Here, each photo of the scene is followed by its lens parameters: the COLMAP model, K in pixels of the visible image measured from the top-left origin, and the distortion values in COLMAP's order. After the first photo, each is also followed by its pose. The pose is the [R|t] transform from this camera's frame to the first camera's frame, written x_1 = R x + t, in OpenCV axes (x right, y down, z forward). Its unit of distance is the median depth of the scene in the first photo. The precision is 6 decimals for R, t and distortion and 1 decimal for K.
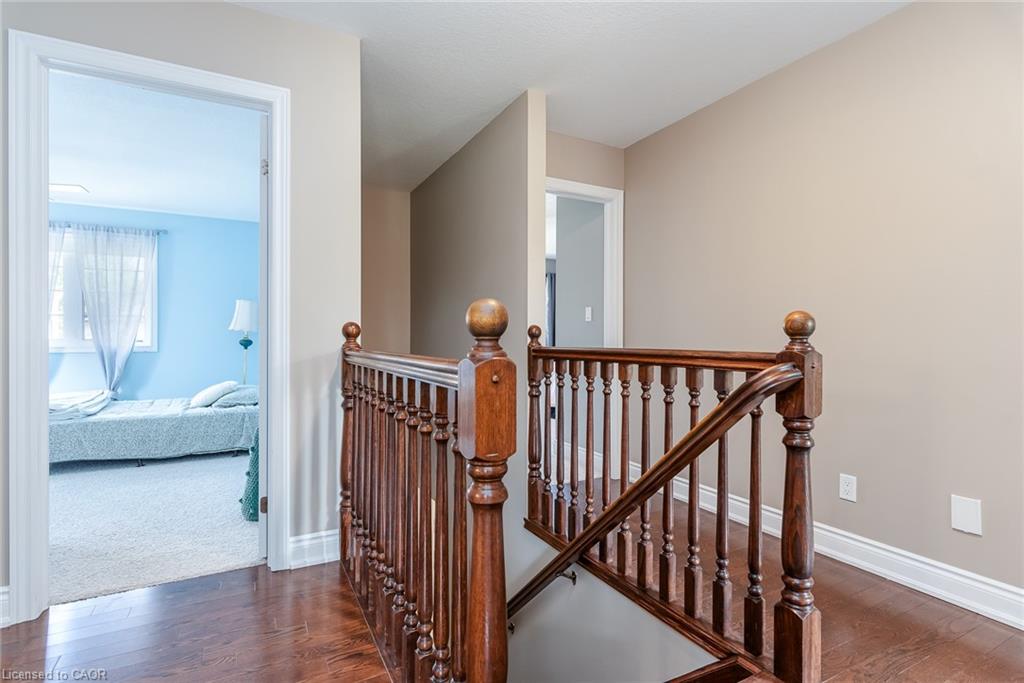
lens RADIAL K [[493.1, 0, 510.3], [0, 493.1, 343.2], [0, 0, 1]] dist [0.000225, 0.000171]
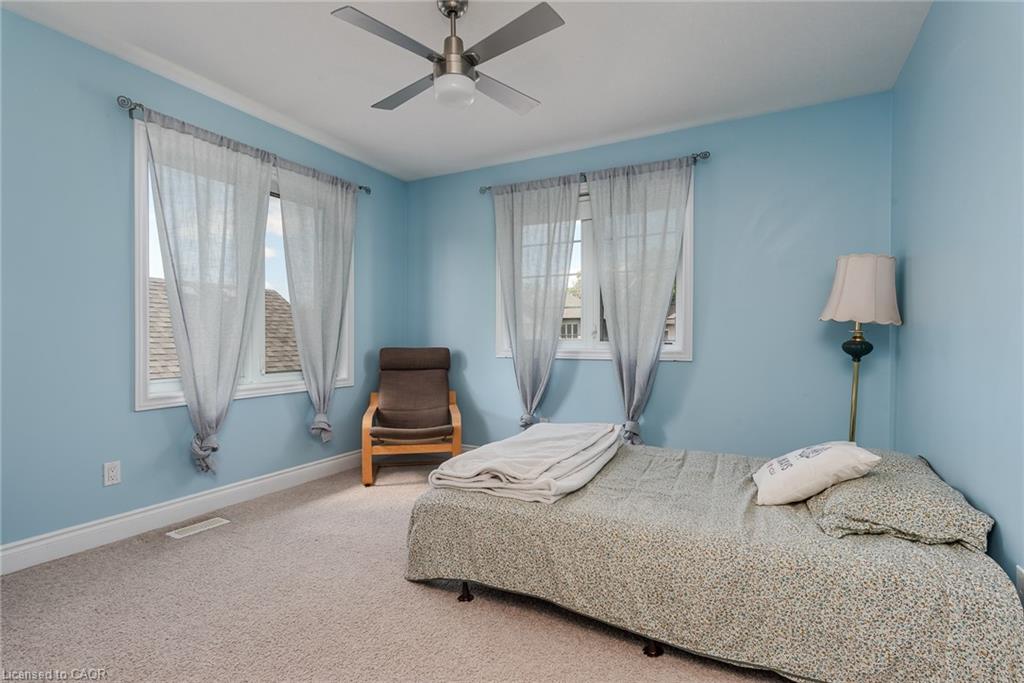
lens RADIAL K [[493.1, 0, 511.6], [0, 493.1, 343.3], [0, 0, 1]] dist [0.000225, 0.000171]
pose [[0.561326, 0.006404, -0.827570, -0.360935], [-0.007645, 0.999968, 0.002553, -0.004723], [0.827559, 0.004894, 0.561357, 0.507536]]
